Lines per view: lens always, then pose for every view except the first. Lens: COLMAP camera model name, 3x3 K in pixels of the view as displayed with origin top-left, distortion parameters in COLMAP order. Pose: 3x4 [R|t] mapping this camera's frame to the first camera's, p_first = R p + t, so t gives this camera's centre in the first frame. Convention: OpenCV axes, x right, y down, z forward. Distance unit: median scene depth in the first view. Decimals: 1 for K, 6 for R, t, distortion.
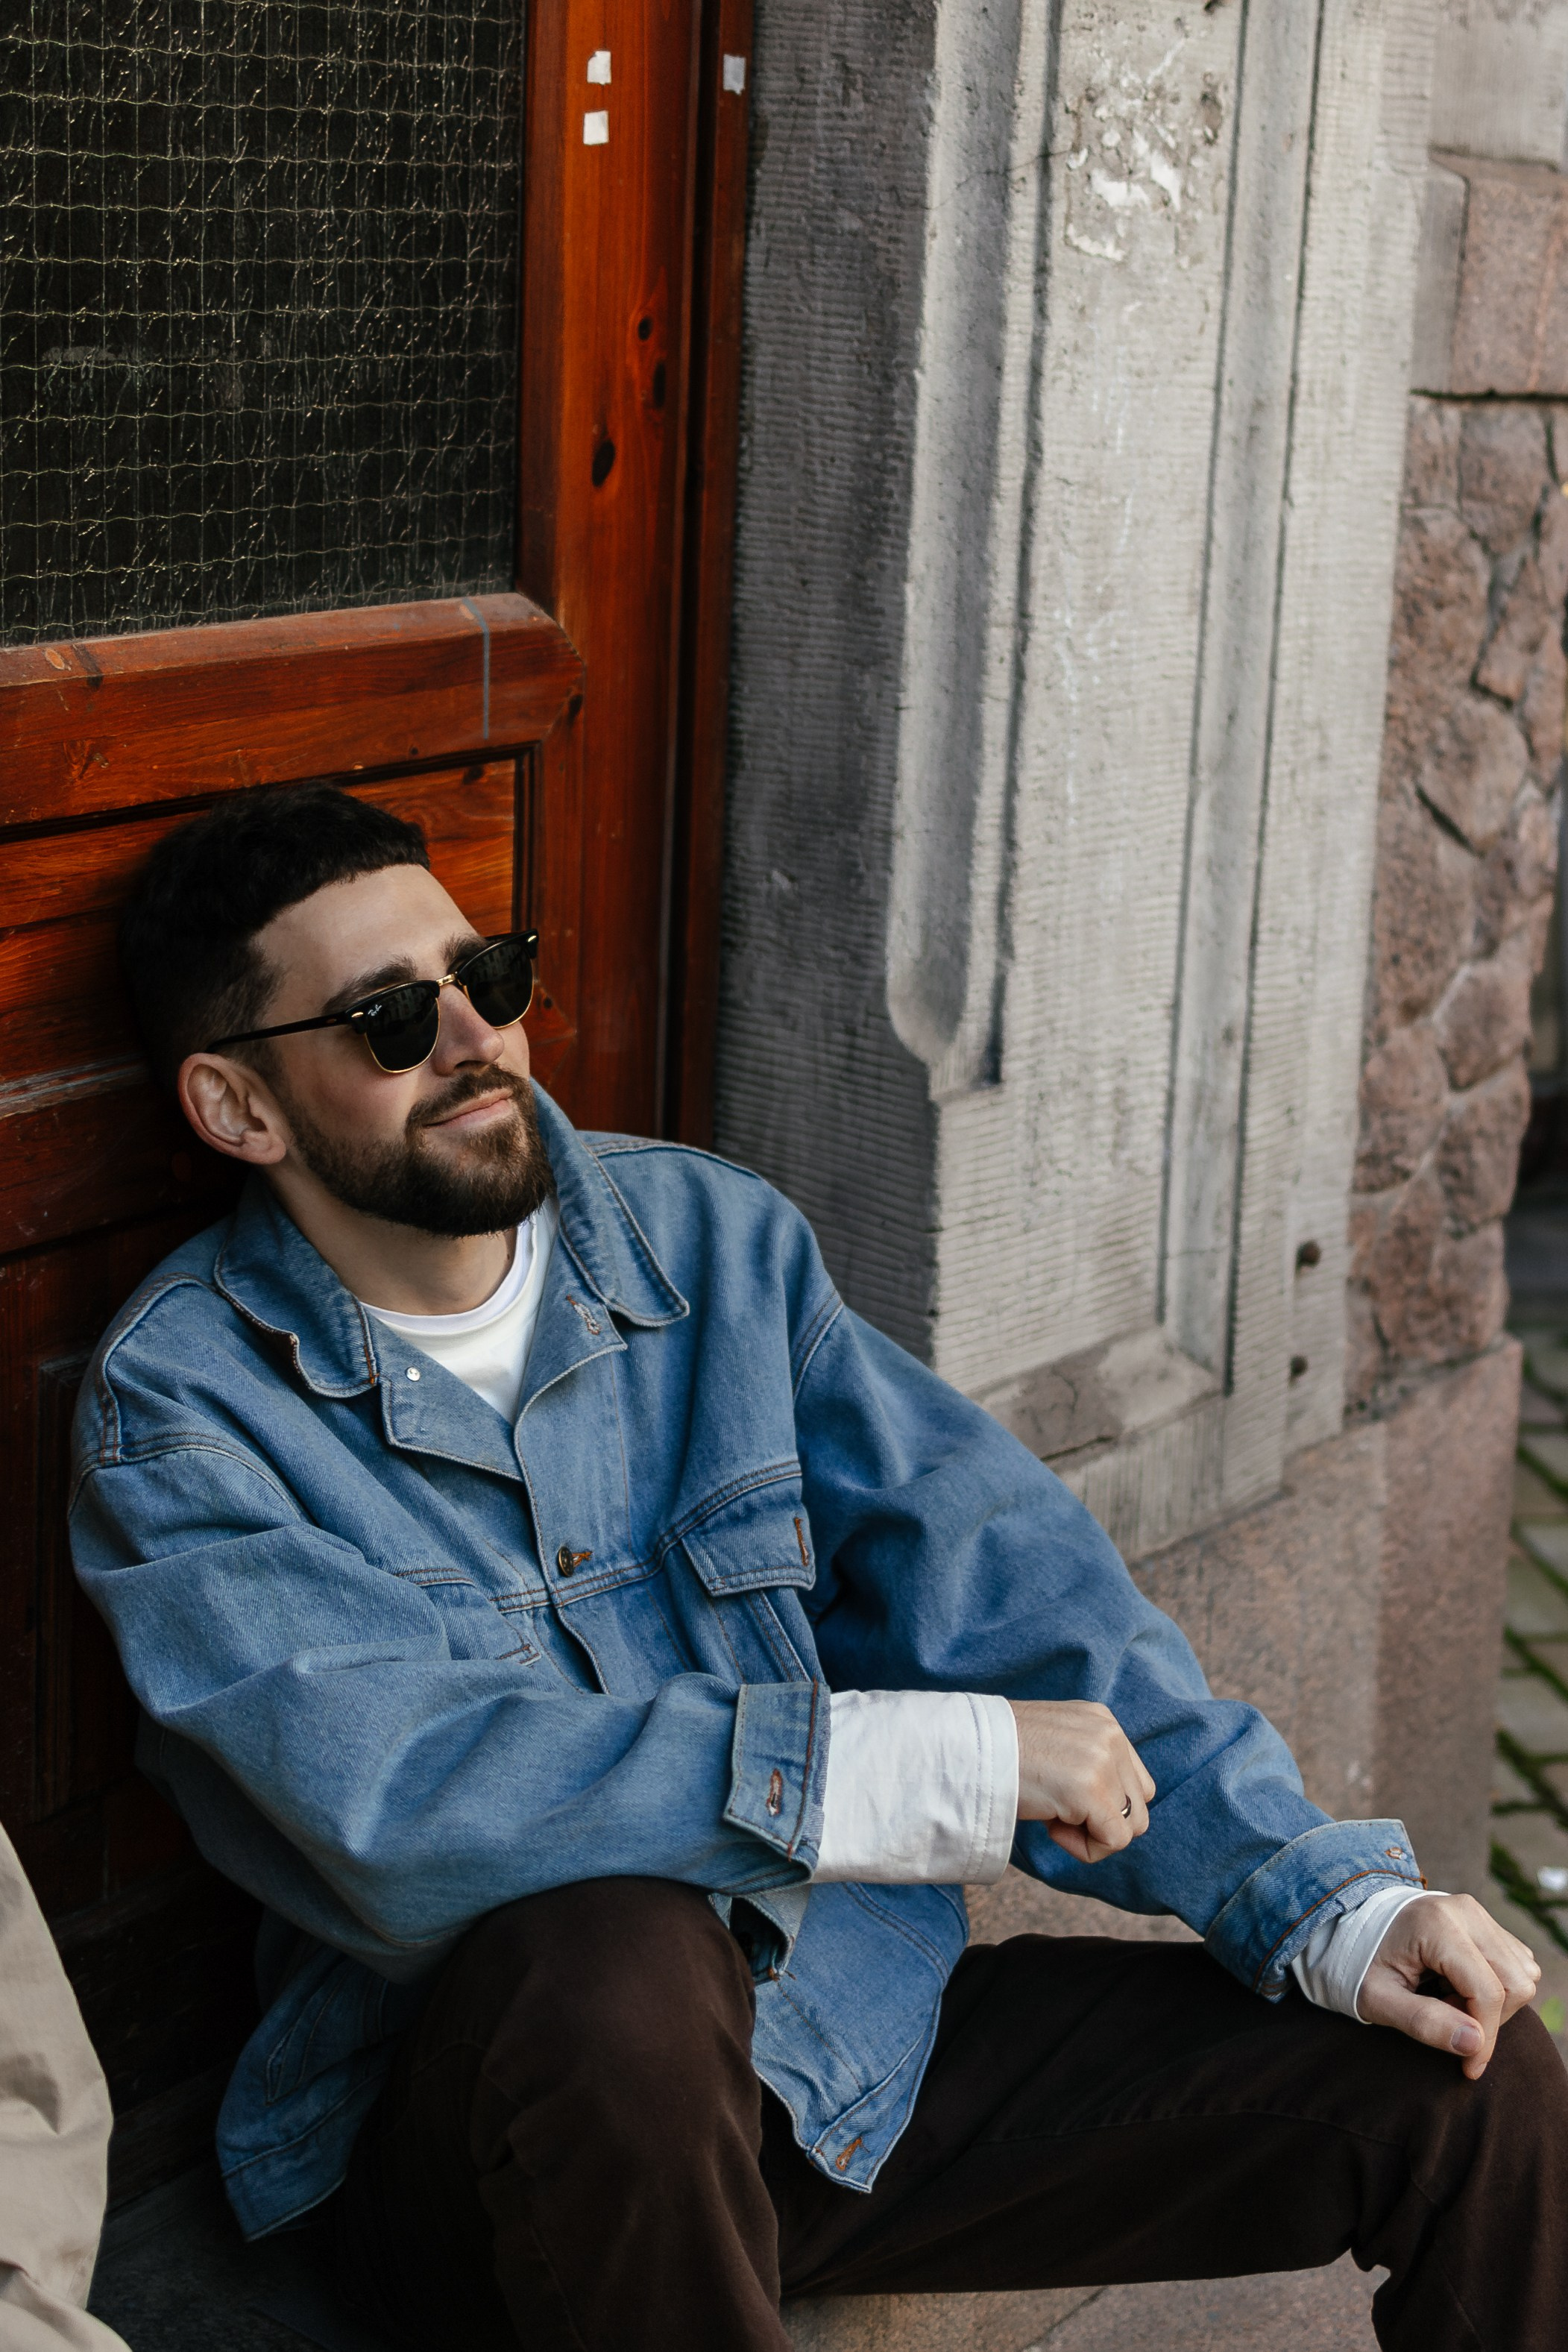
lens RADIAL K [[4028.6, 0, 783.6], [0, 4028.6, 1172.2], [0, 0, 1]] dist [0.024060, 0.000000]
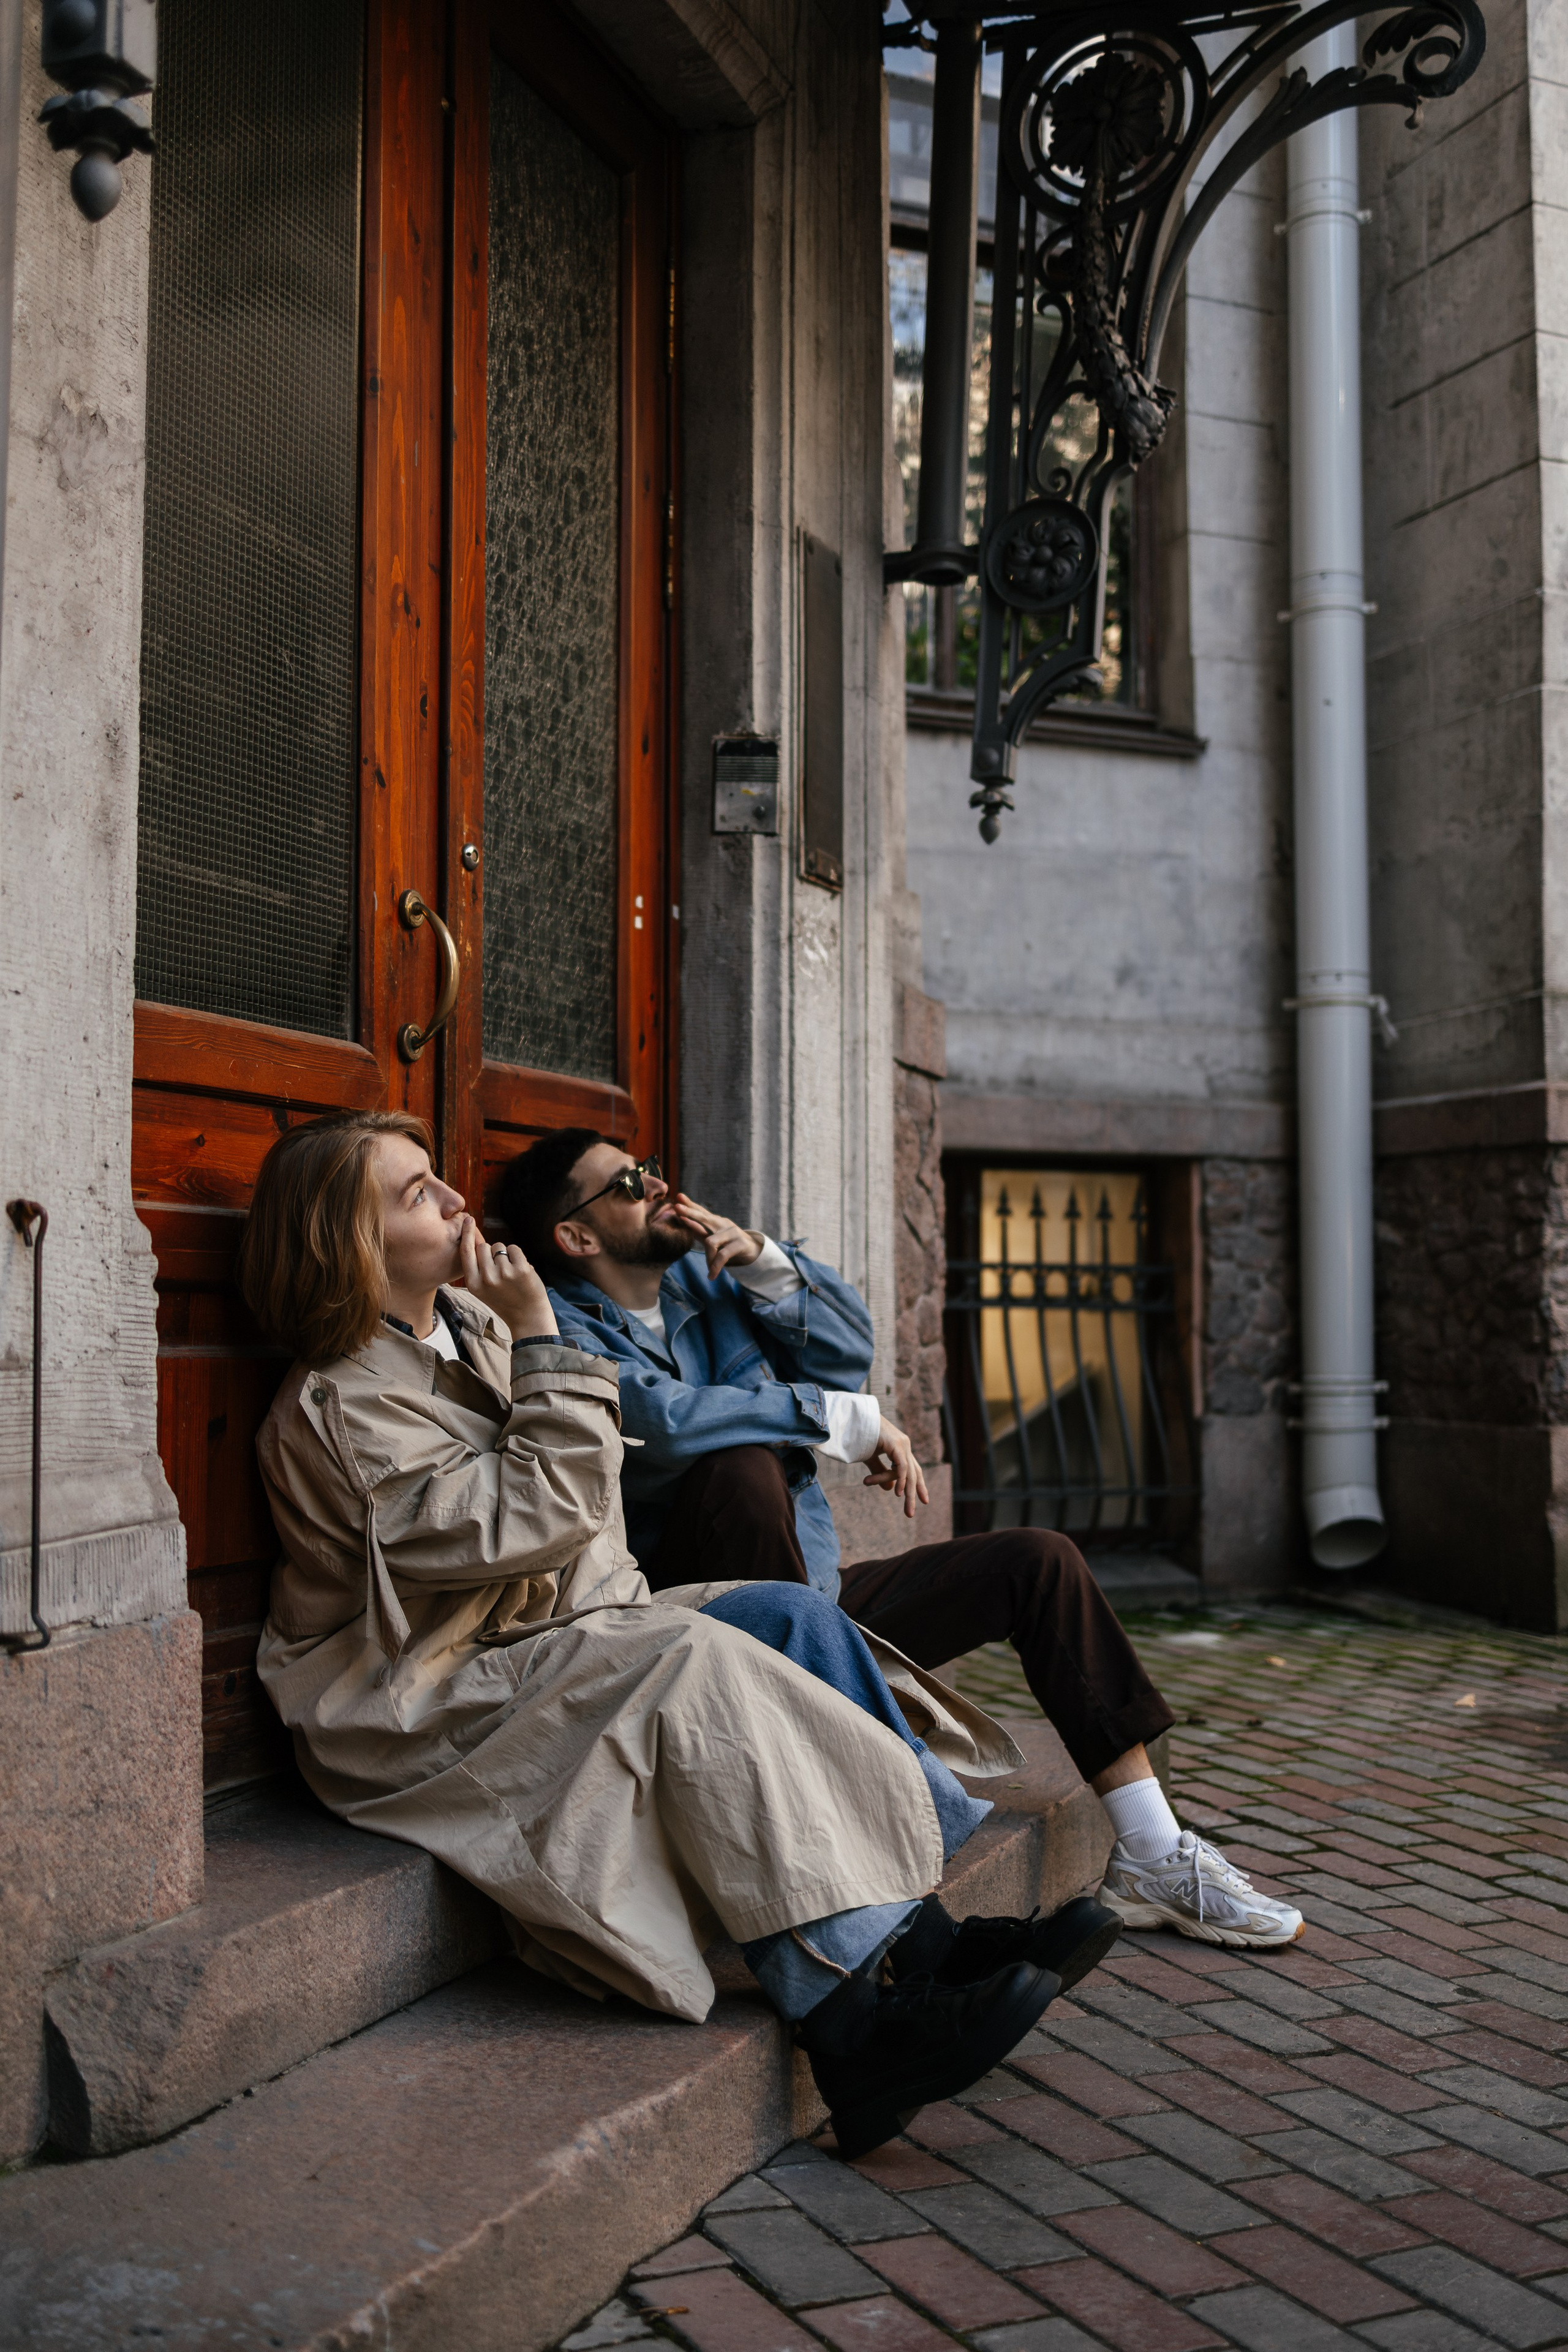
lens RADIAL K [[2421.2, 0, 775.5], [0, 2421.2, 1166.4], [0, 0, 1]] dist [0.042620, 0.000000]
pose [[0.971718, -0.026208, 0.234684, -0.332202], [0.097492, 0.949695, -0.297613, 0.384088], [-0.215078, 0.312076, 0.925392, -0.481299]]
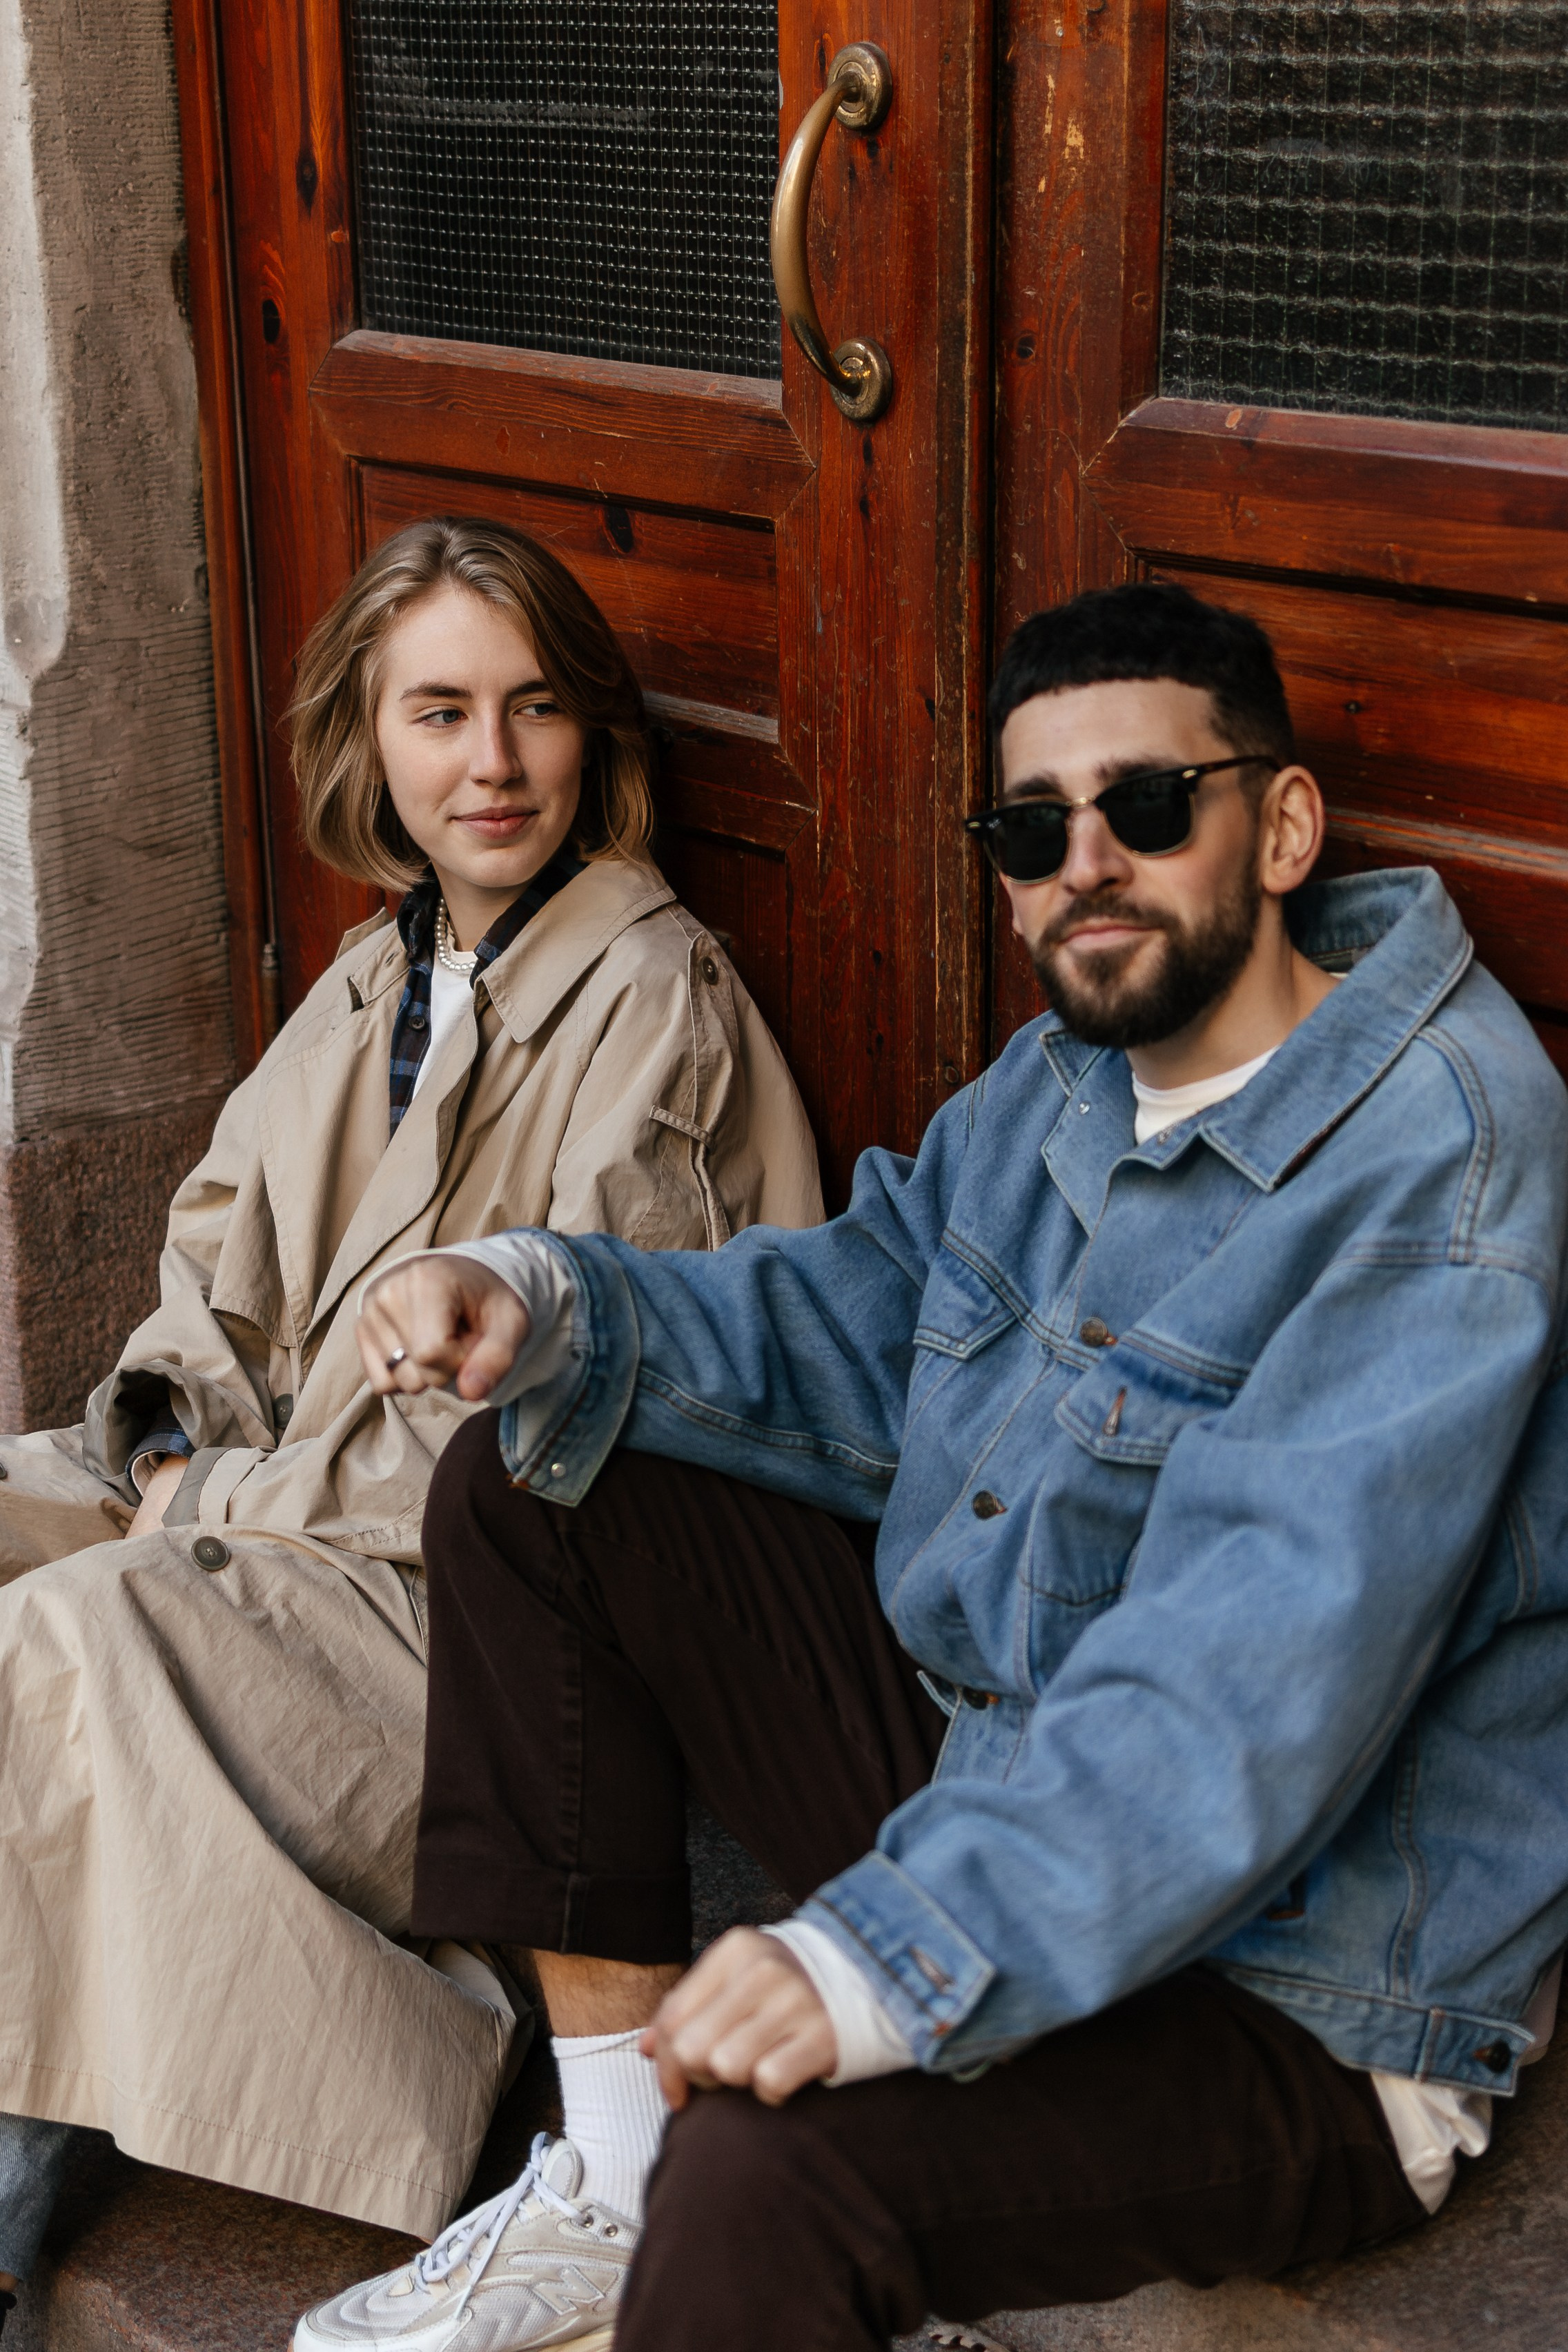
lens RADIAL K [[3645.7, 0, 804.2], [0, 3645.7, 1199.0], [0, 0, 1]] dist [0.061748, 0.000000]
pose [[-0.214522, 0.273867, -0.937538, 0.737117], [-0.249416, 0.912701, 0.323681, -0.193839], [0.944337, 0.303273, -0.127488, 0.914119]]
